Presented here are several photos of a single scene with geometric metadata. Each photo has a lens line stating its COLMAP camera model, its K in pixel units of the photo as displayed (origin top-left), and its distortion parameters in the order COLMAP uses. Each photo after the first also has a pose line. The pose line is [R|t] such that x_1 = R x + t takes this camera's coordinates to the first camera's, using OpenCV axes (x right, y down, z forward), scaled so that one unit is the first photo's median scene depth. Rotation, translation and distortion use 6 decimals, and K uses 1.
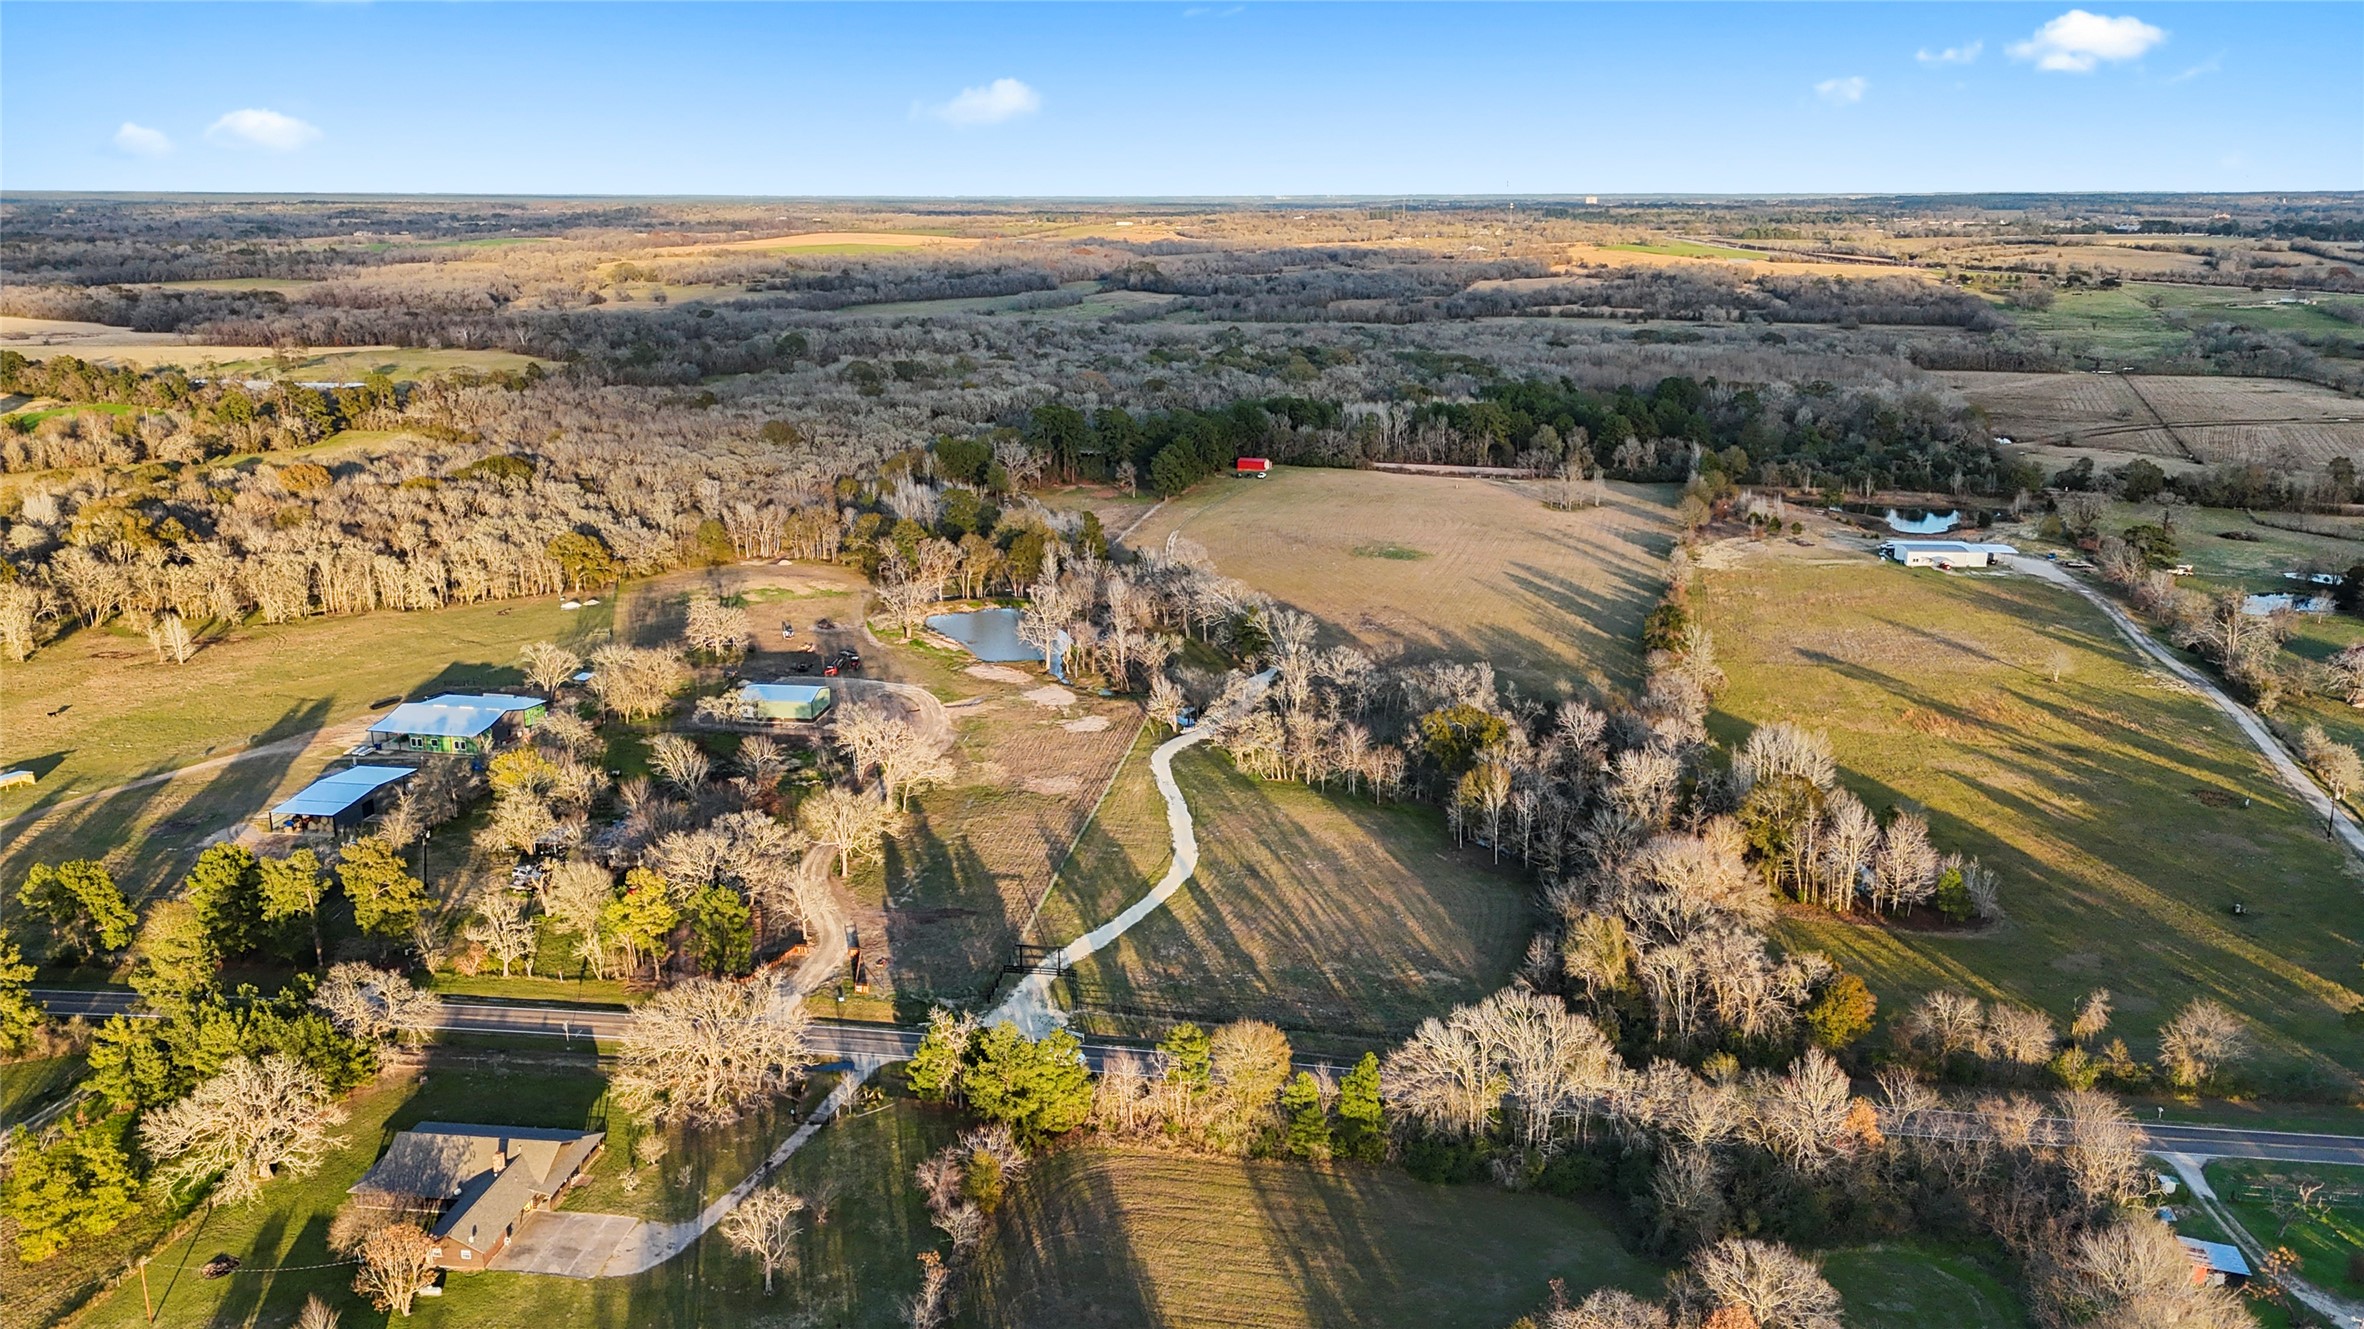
lens RADIAL K [[1751.7, 0, 1182.0], [0, 1751.7, 664.5], [0, 0, 1]] dist [0.065134, -0.060345]
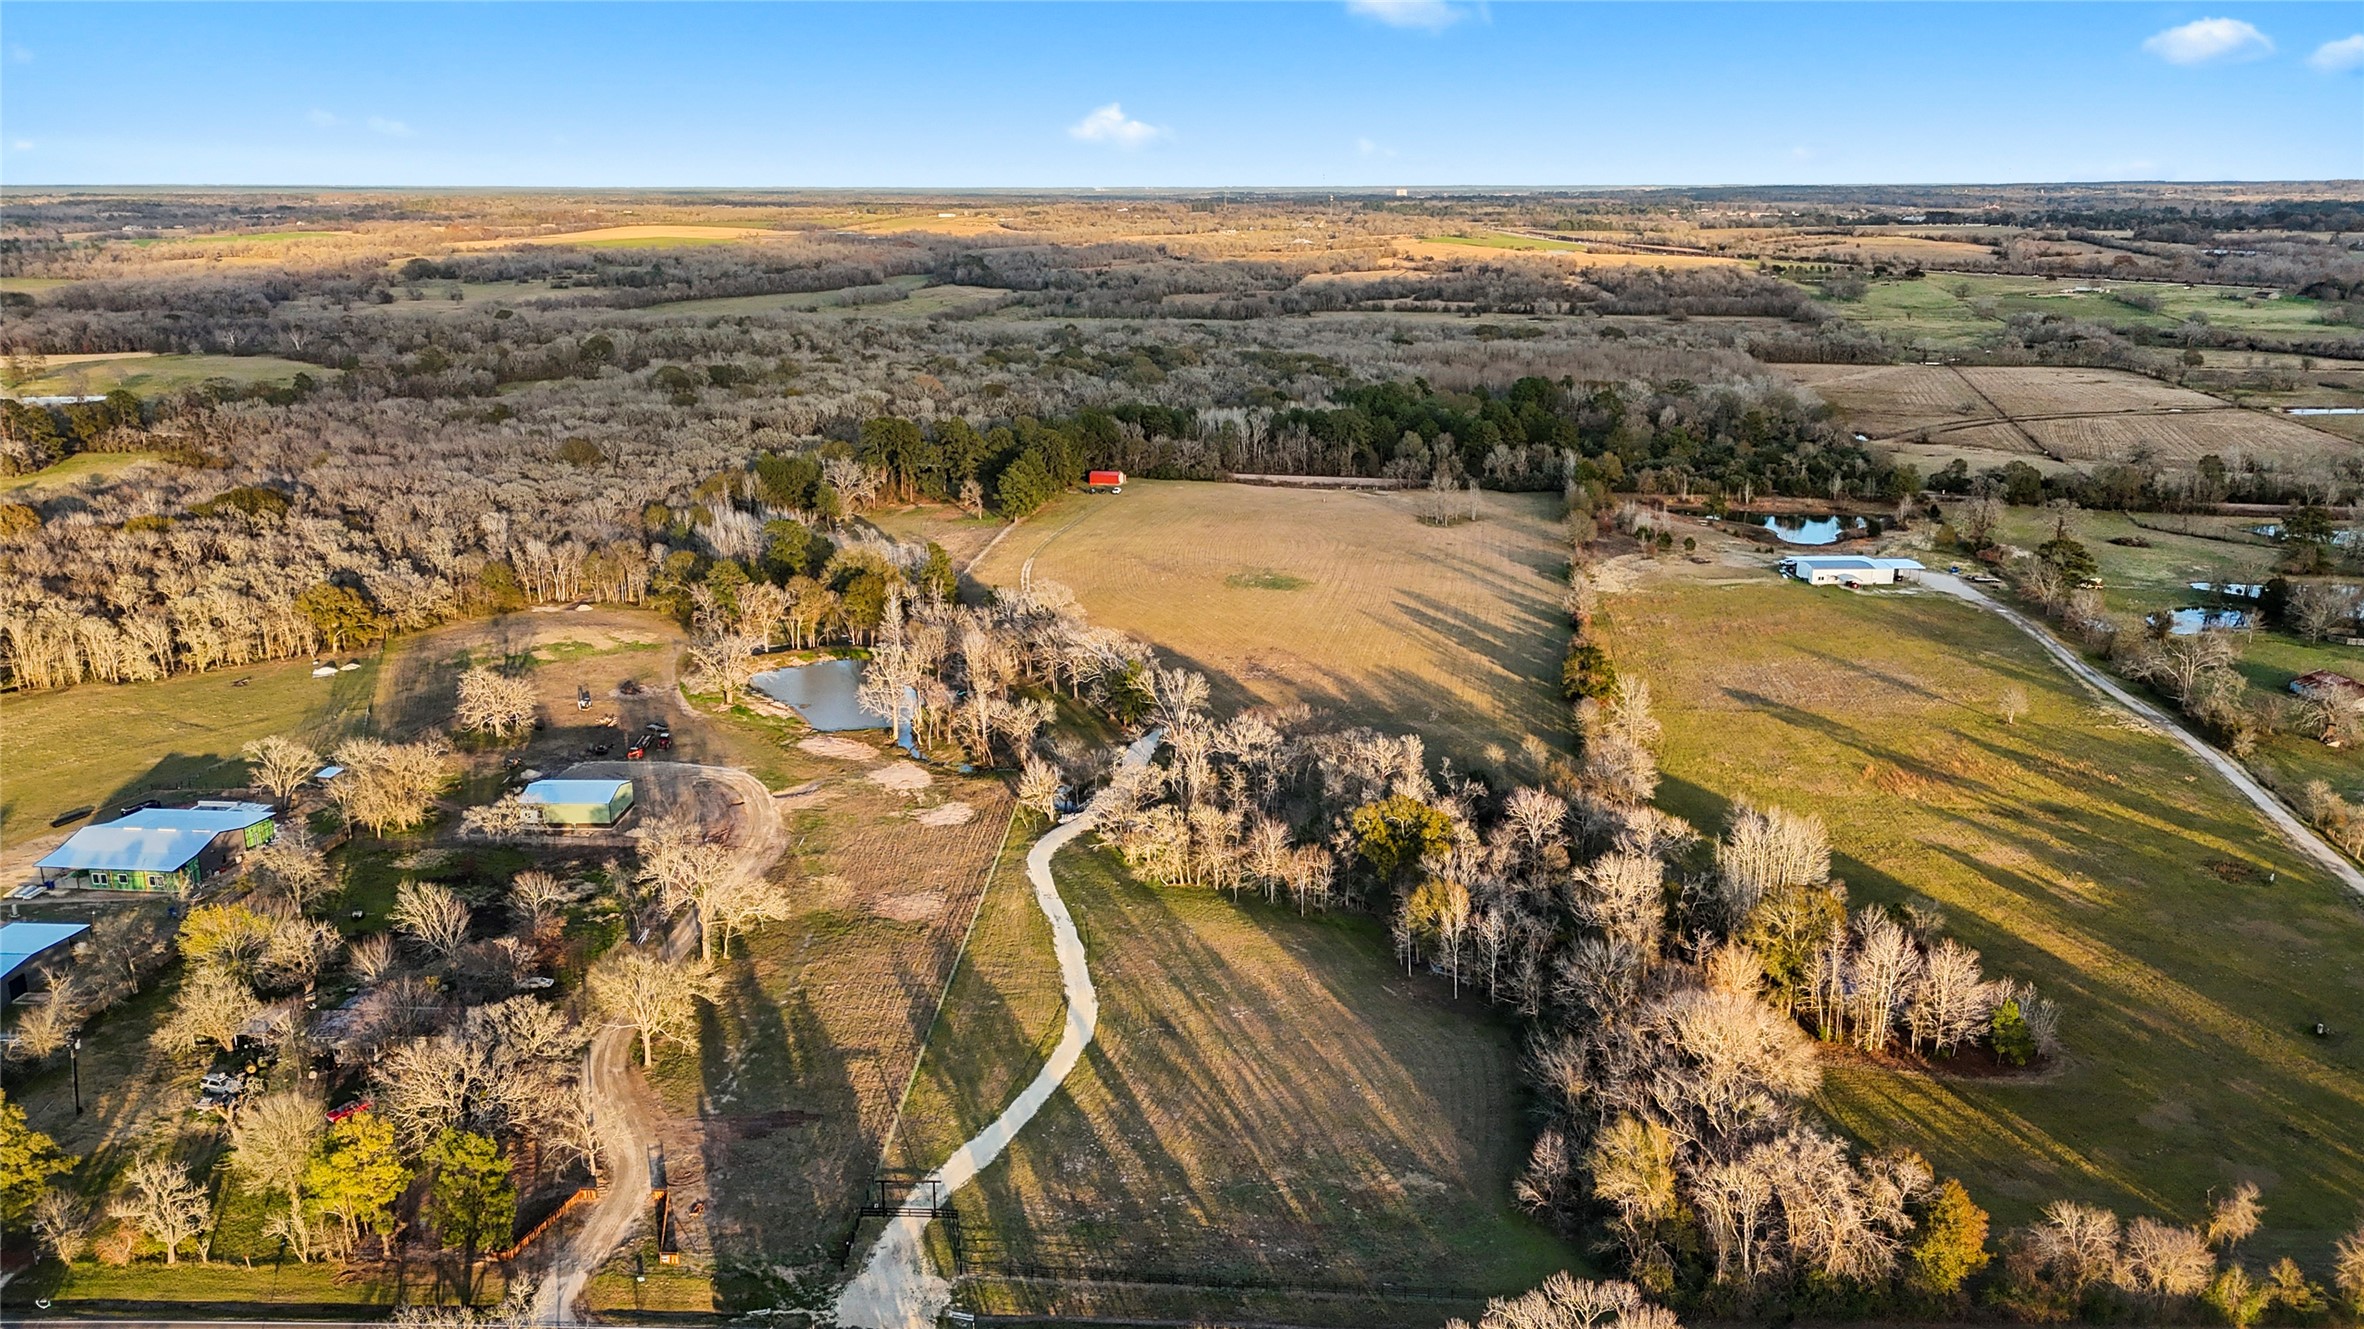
lens RADIAL K [[1751.7, 0, 1182.0], [0, 1751.7, 664.5], [0, 0, 1]] dist [0.065134, -0.060345]
pose [[0.995283, -0.026838, 0.093226, -0.012526], [0.026448, 0.999636, 0.005420, -0.028356], [-0.093337, -0.002929, 0.995630, 0.100959]]
